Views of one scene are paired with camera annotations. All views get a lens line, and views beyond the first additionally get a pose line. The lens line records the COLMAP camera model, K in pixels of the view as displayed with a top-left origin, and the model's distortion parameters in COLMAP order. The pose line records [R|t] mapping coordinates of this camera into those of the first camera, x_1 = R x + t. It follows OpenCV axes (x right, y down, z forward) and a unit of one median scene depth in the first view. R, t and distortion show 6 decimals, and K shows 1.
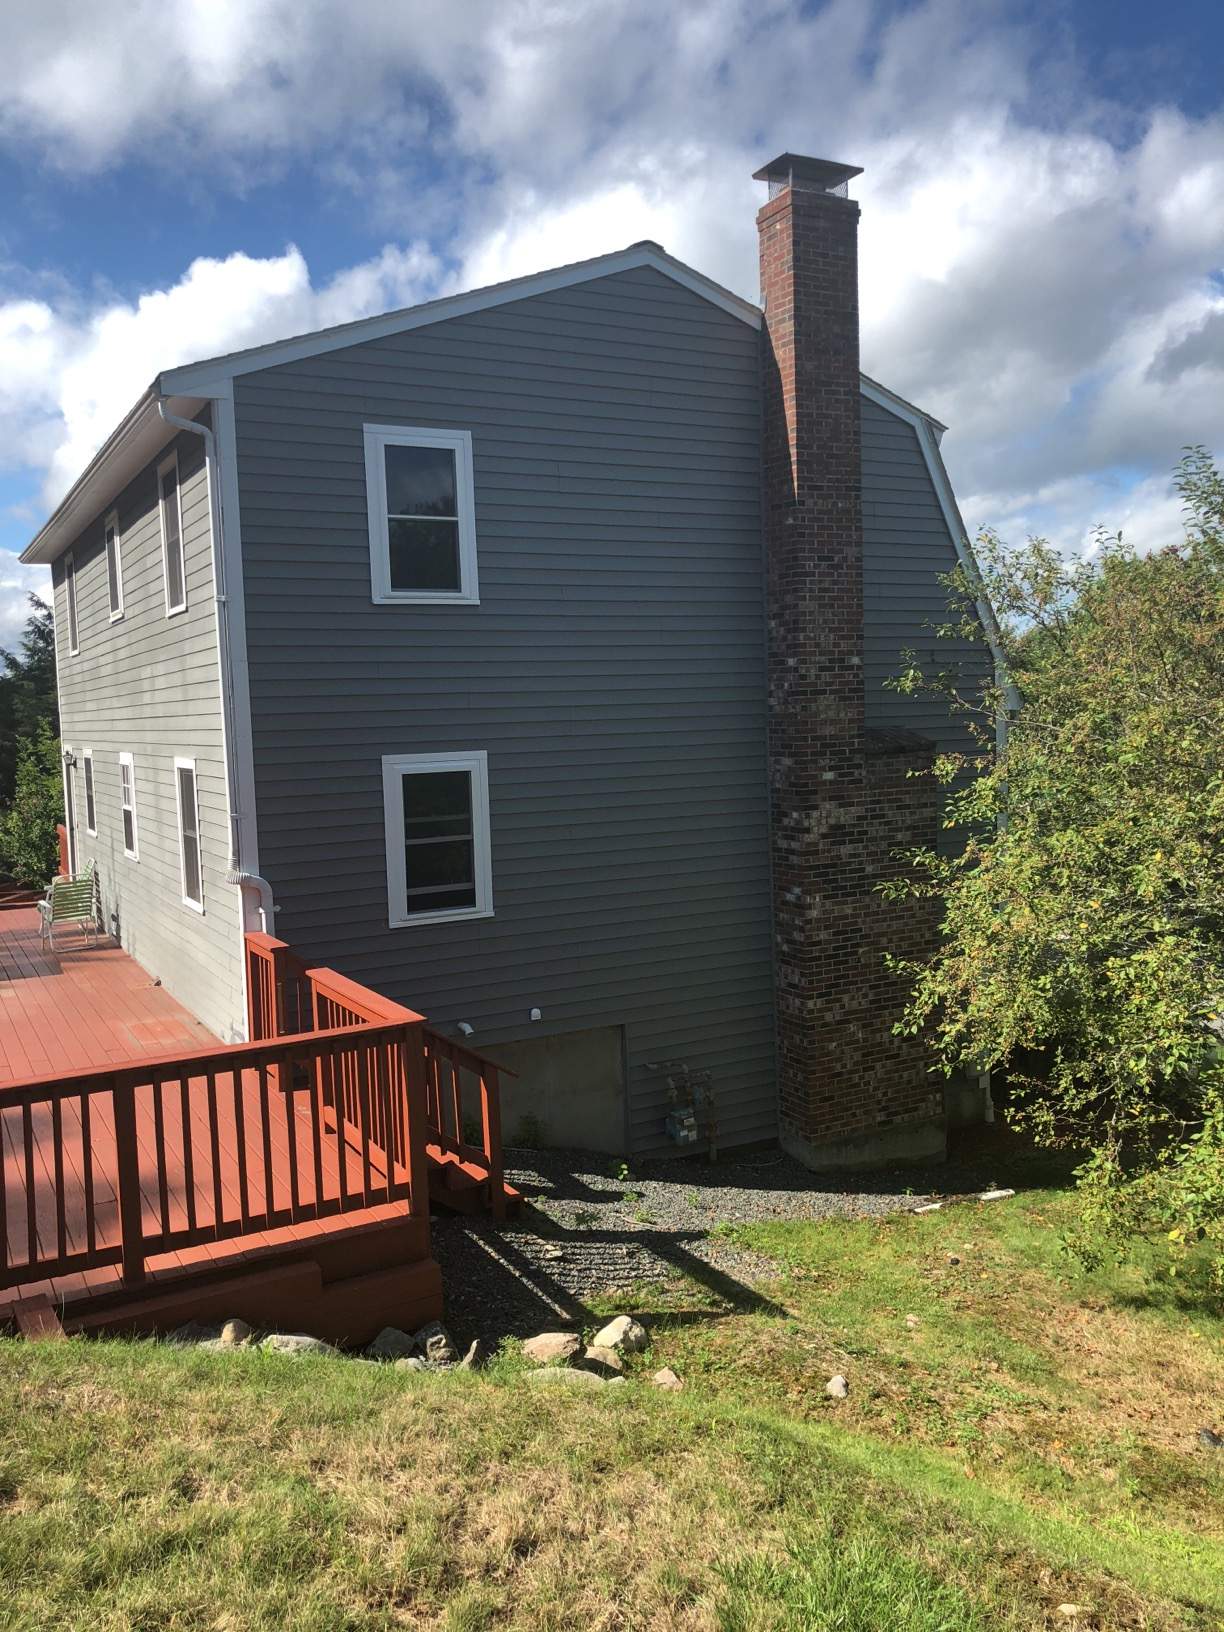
lens RADIAL K [[1339.3, 0, 603.4], [0, 1339.3, 804.4], [0, 0, 1]] dist [0.161355, -0.515103]
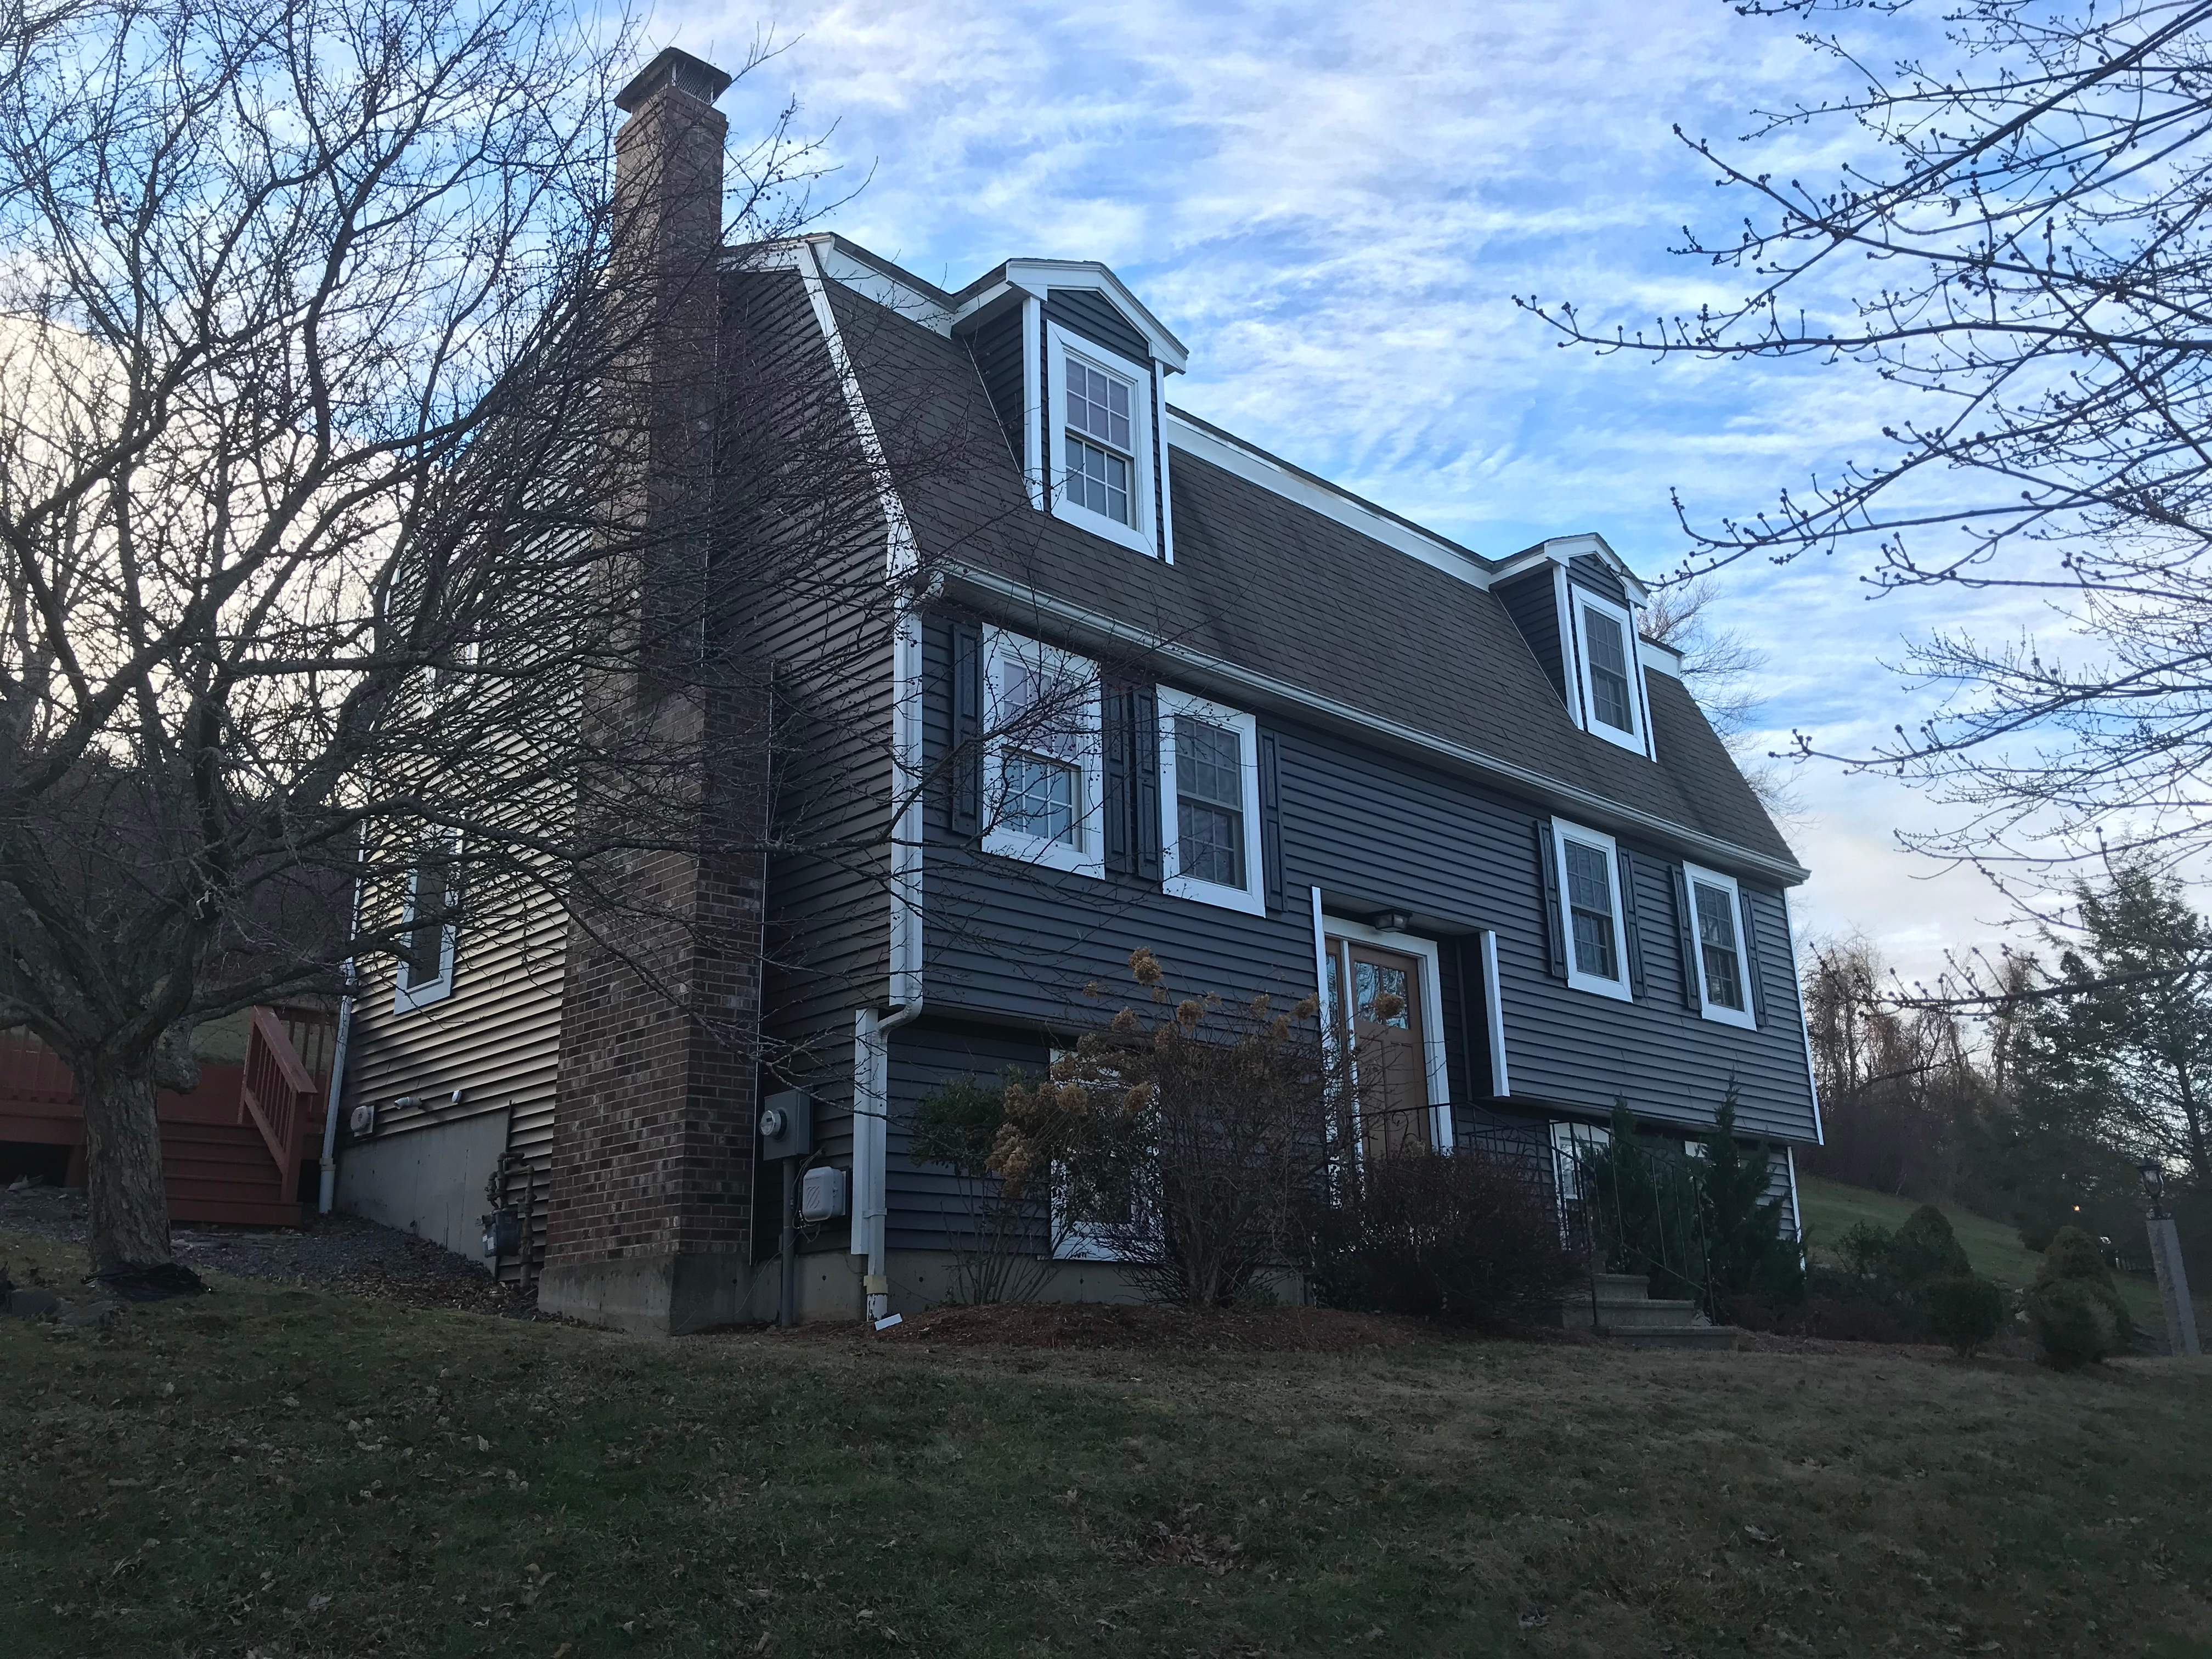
lens RADIAL K [[1801.8, 0, 1102.6], [0, 1801.8, 822.8], [0, 0, 1]] dist [0.122303, -0.347822]
pose [[0.269310, -0.251324, -0.929682, 1.150027], [-0.060776, 0.958989, -0.276852, 0.273005], [0.961134, 0.131061, 0.242990, 1.021099]]
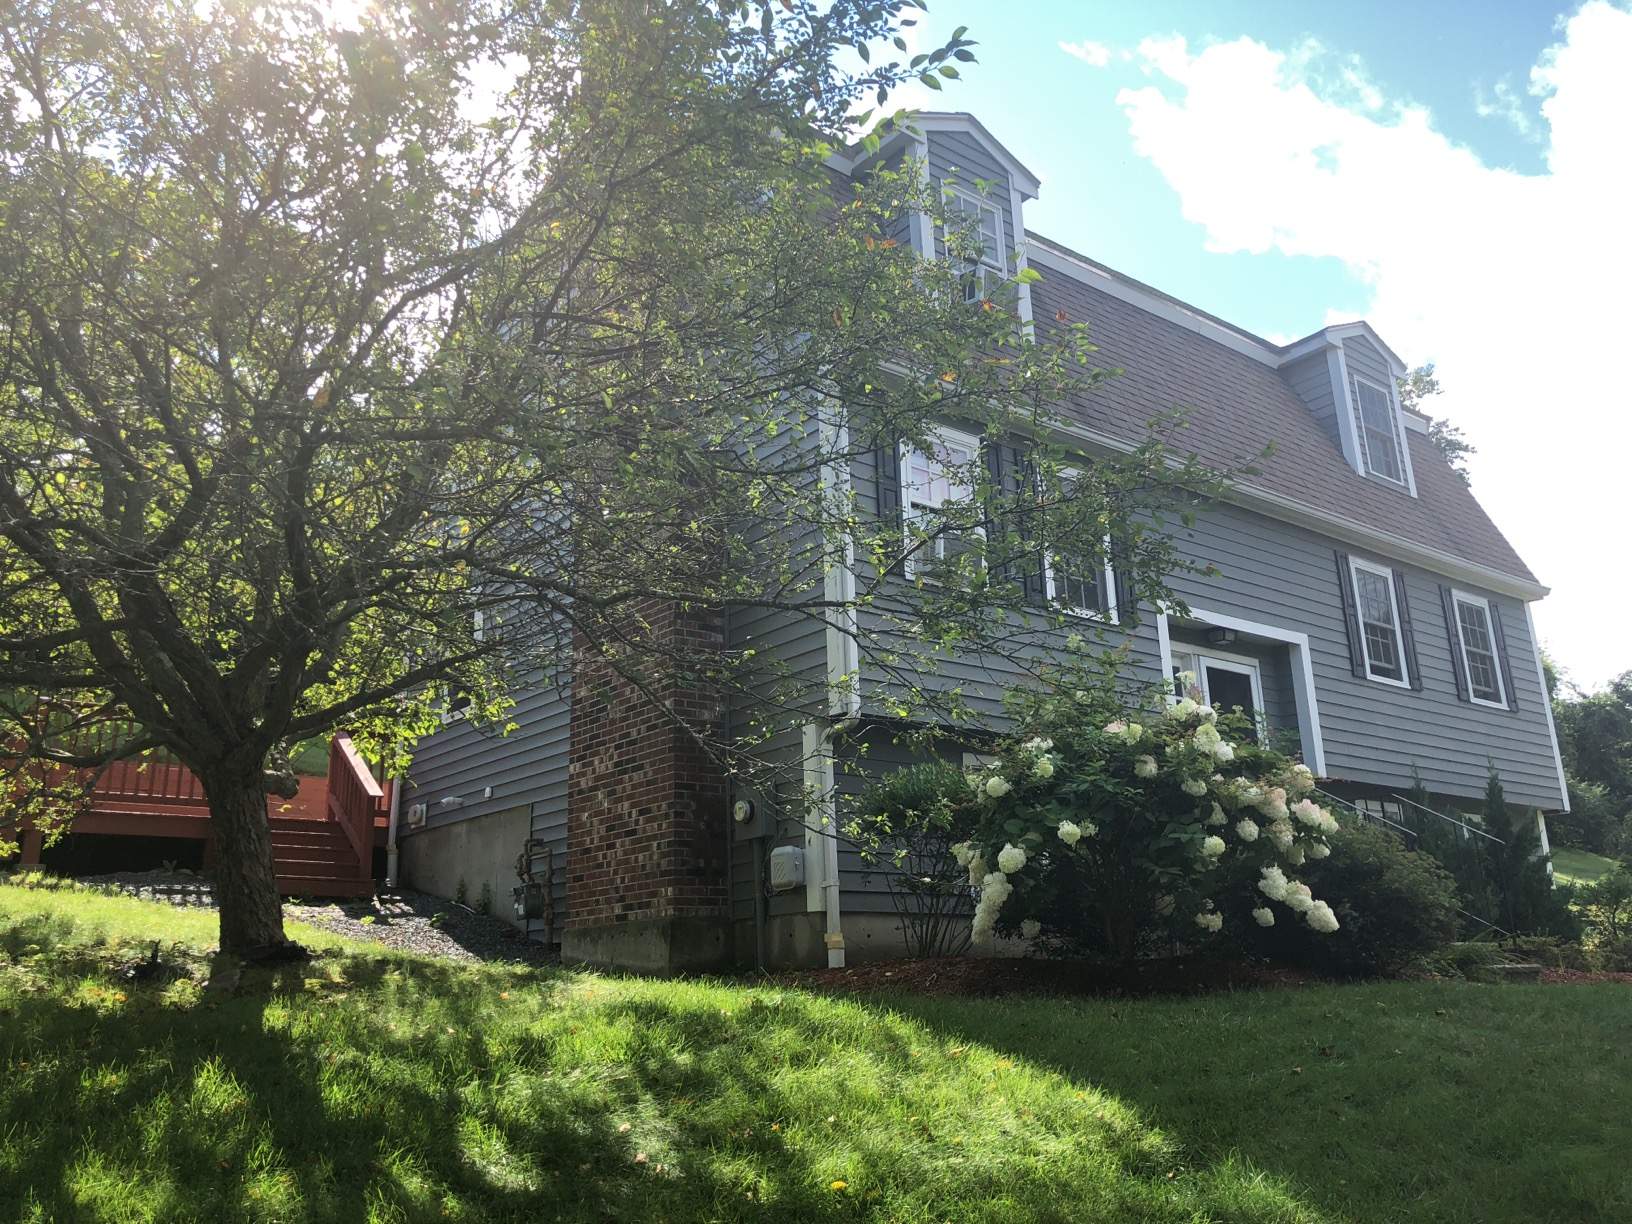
lens RADIAL K [[1339.3, 0, 816.2], [0, 1339.3, 601.9], [0, 0, 1]] dist [0.161355, -0.515103]
pose [[0.180781, -0.246147, -0.952224, 1.067851], [-0.050492, 0.964577, -0.258926, 0.265263], [0.982226, 0.094889, 0.161948, 1.000535]]
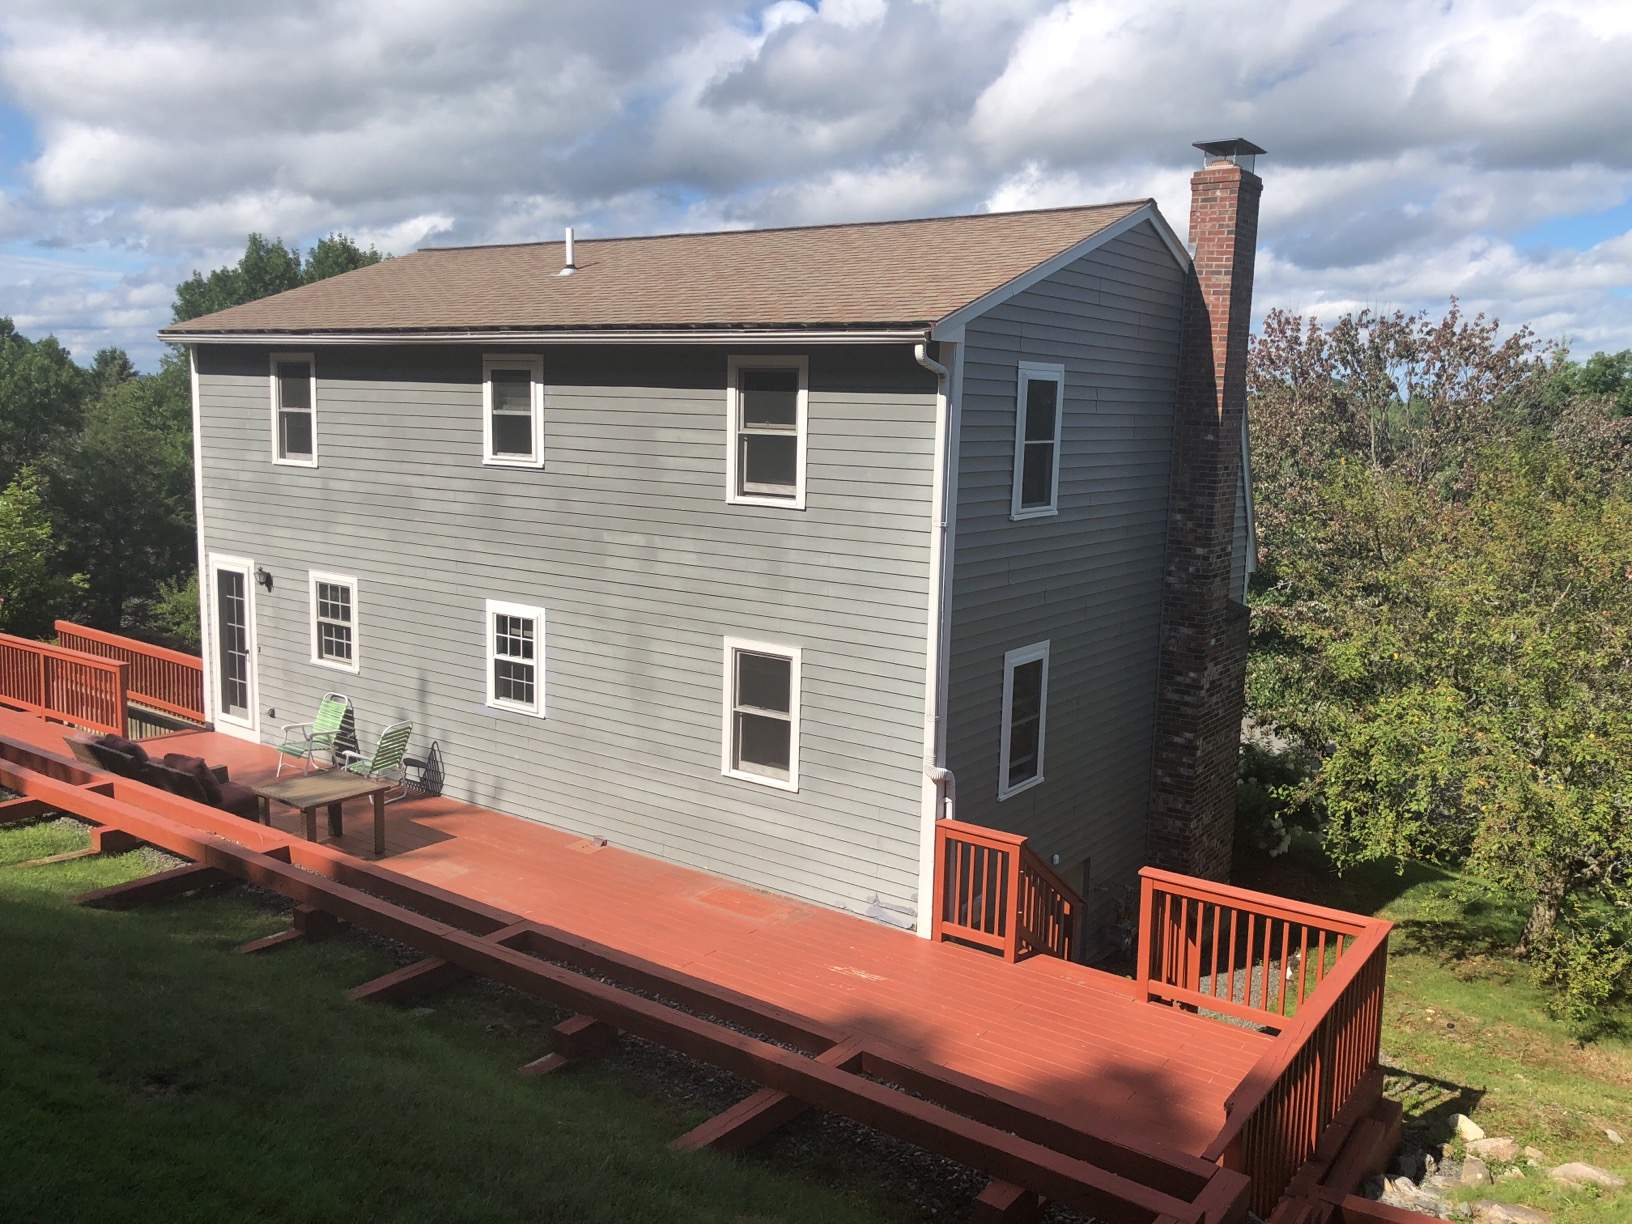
lens RADIAL K [[1339.3, 0, 816.2], [0, 1339.3, 601.9], [0, 0, 1]] dist [0.161355, -0.515103]
pose [[0.893140, -0.007853, 0.449710, -0.712529], [-0.024813, 0.997465, 0.066698, -0.131110], [-0.449094, -0.070729, 0.890681, 0.058387]]
